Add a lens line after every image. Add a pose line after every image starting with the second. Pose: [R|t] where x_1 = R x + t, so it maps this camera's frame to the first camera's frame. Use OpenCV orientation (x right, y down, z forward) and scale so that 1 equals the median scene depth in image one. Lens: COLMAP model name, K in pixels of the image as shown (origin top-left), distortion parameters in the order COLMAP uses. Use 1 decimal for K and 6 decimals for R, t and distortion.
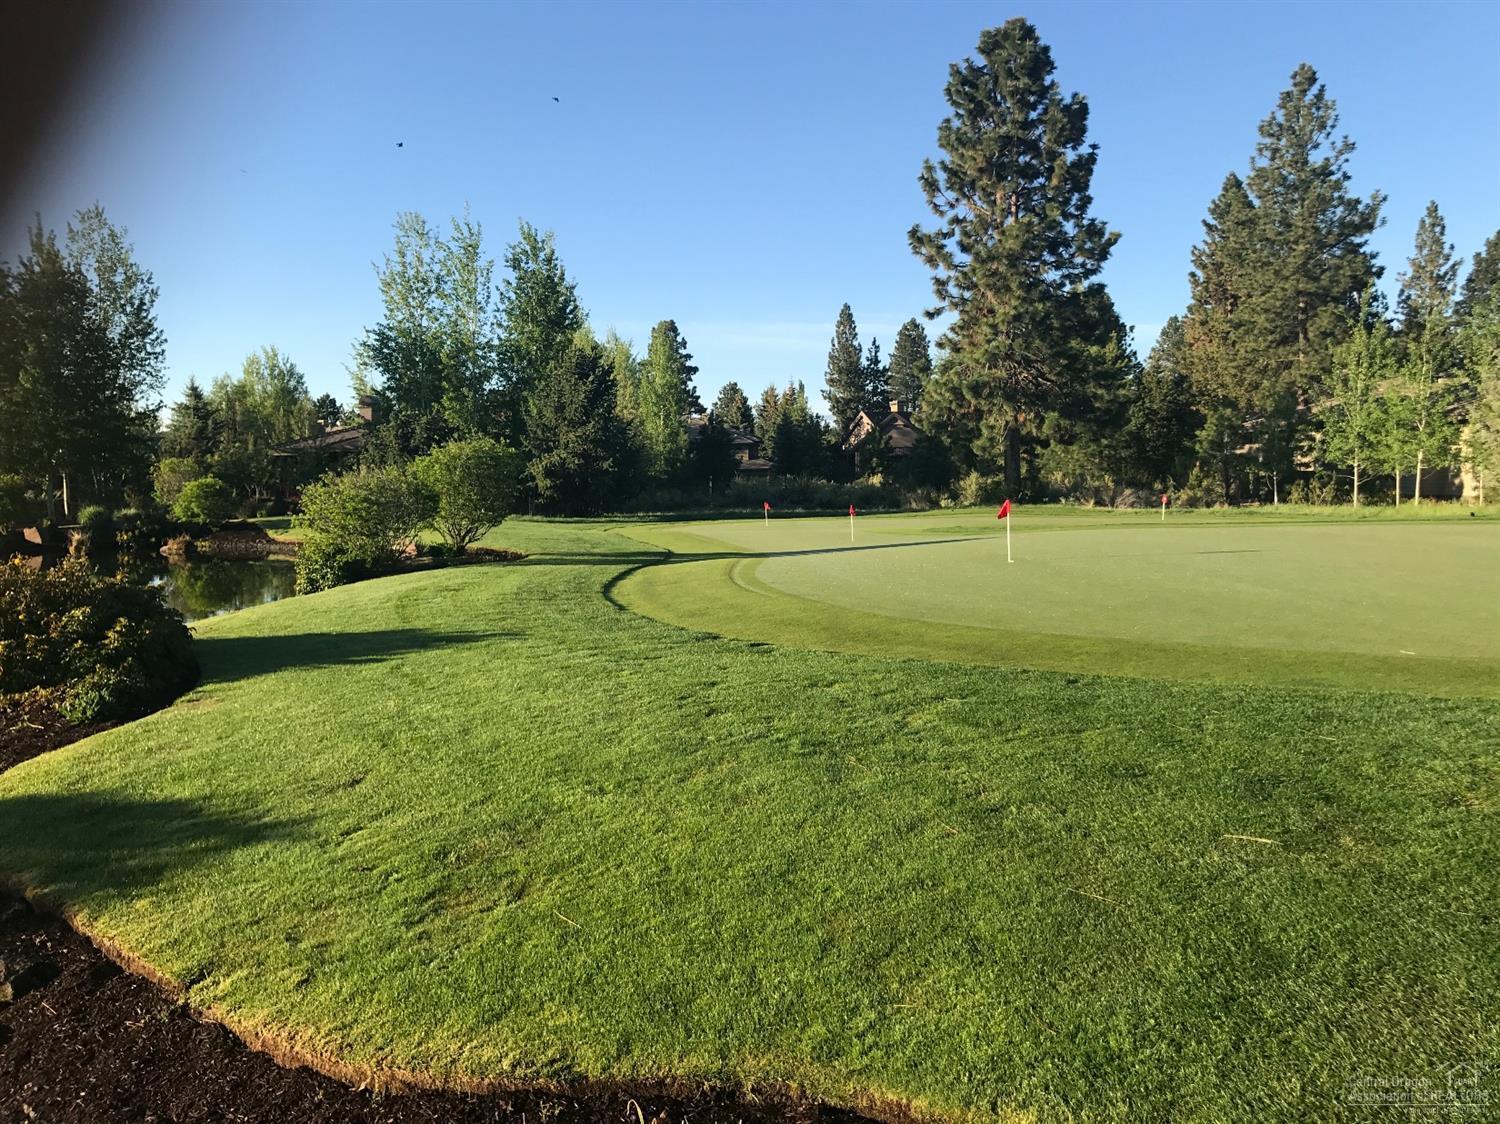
lens RADIAL K [[1229.2, 0, 731.1], [0, 1229.2, 562.5], [0, 0, 1]] dist [-0.036984, 0.105993]
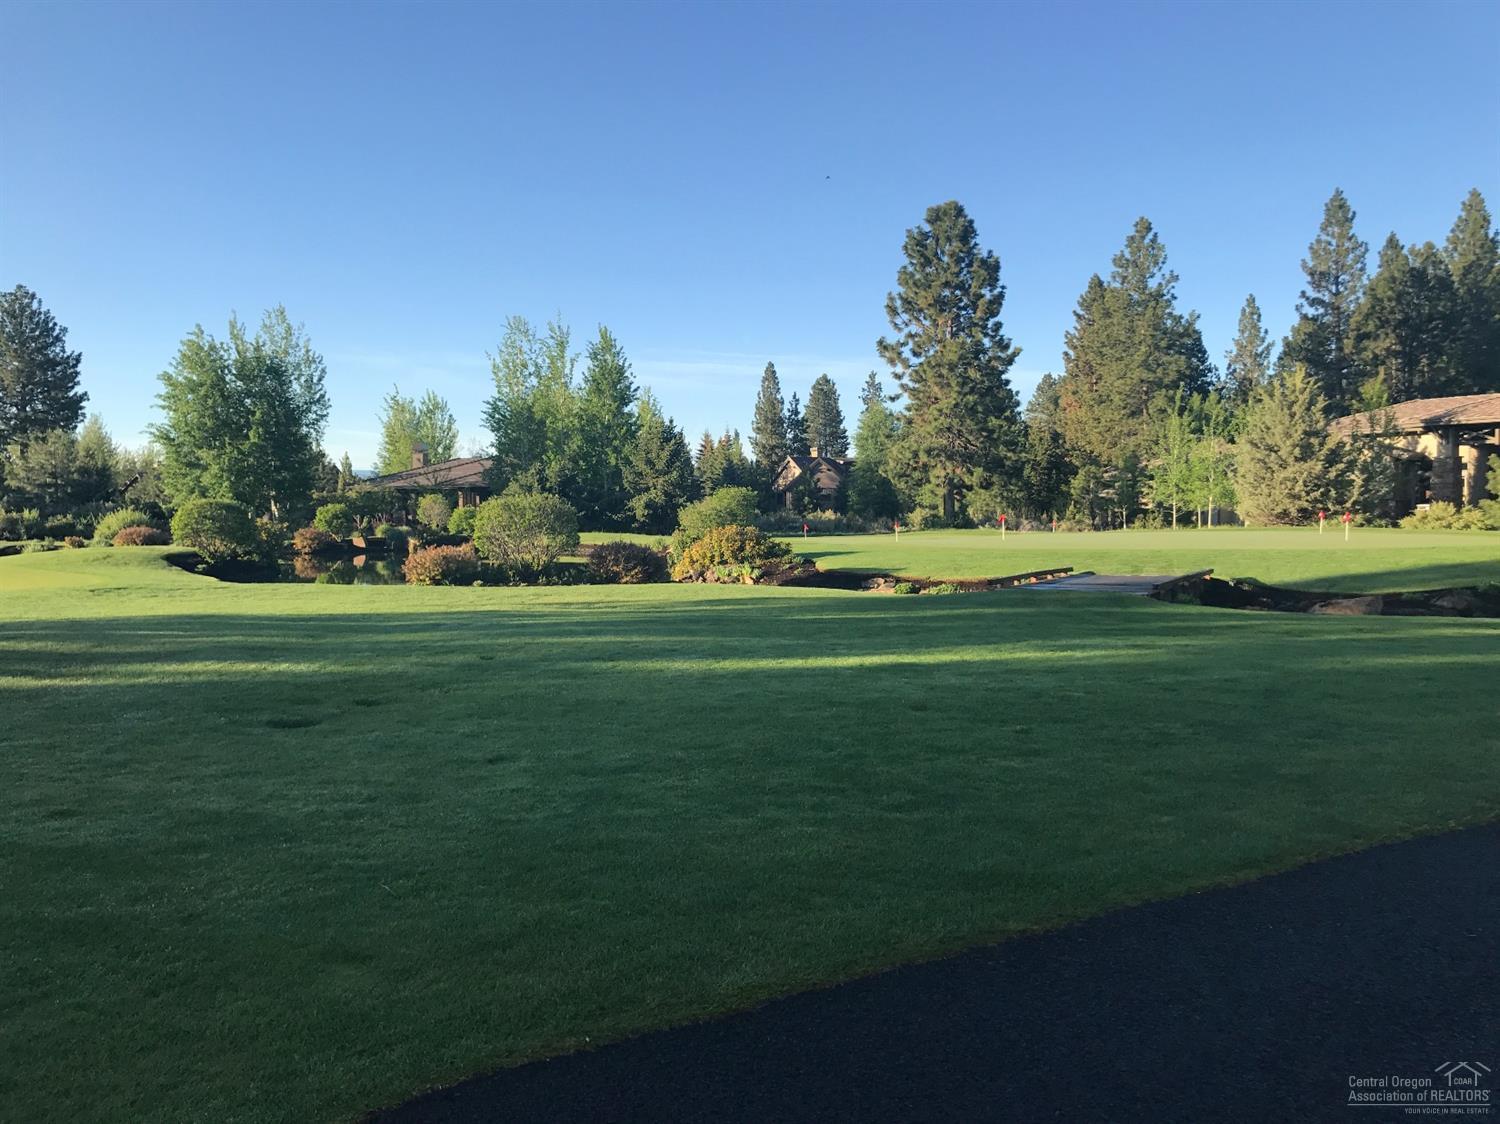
lens RADIAL K [[1209.9, 0, 715.5], [0, 1209.9, 565.1], [0, 0, 1]] dist [0.007774, -0.005240]
pose [[0.996798, 0.003299, 0.079897, -0.154189], [-0.001120, 0.999626, -0.027310, 0.032650], [-0.079958, 0.027133, 0.996429, -0.390779]]
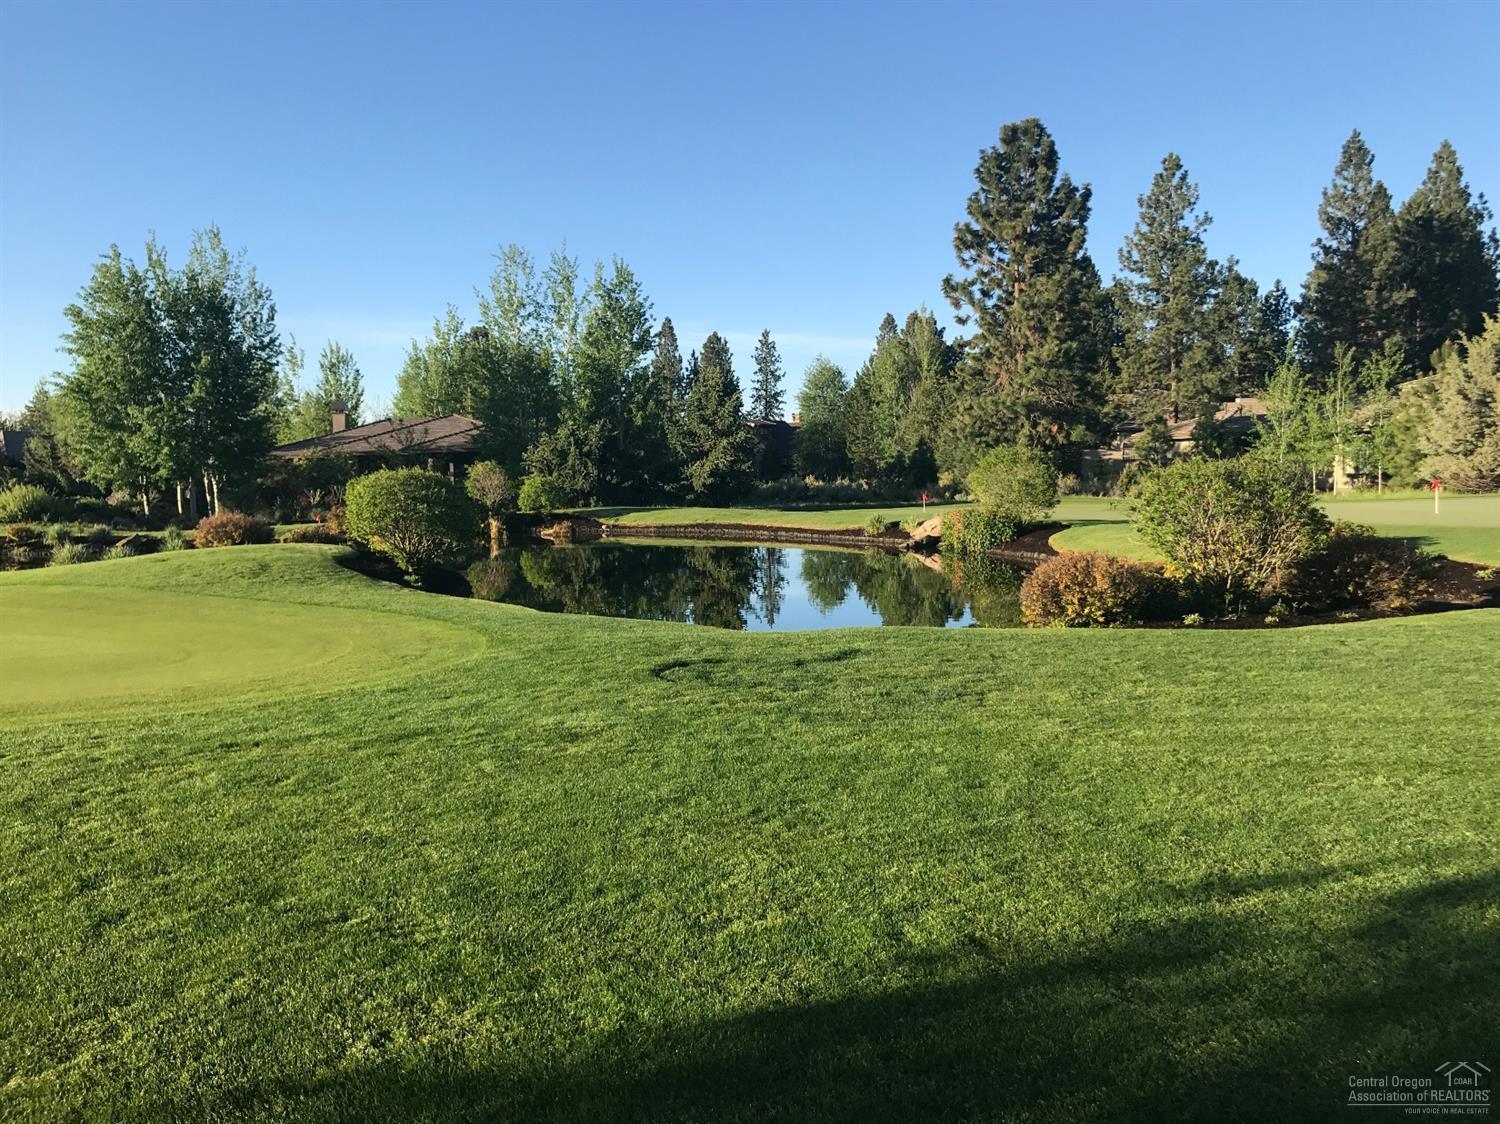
lens RADIAL K [[1209.9, 0, 715.5], [0, 1209.9, 565.1], [0, 0, 1]] dist [0.007774, -0.005240]
pose [[0.973997, -0.019642, 0.225707, -0.356678], [0.019481, 0.999806, 0.002941, 0.013404], [-0.225721, 0.001533, 0.974191, -0.150072]]
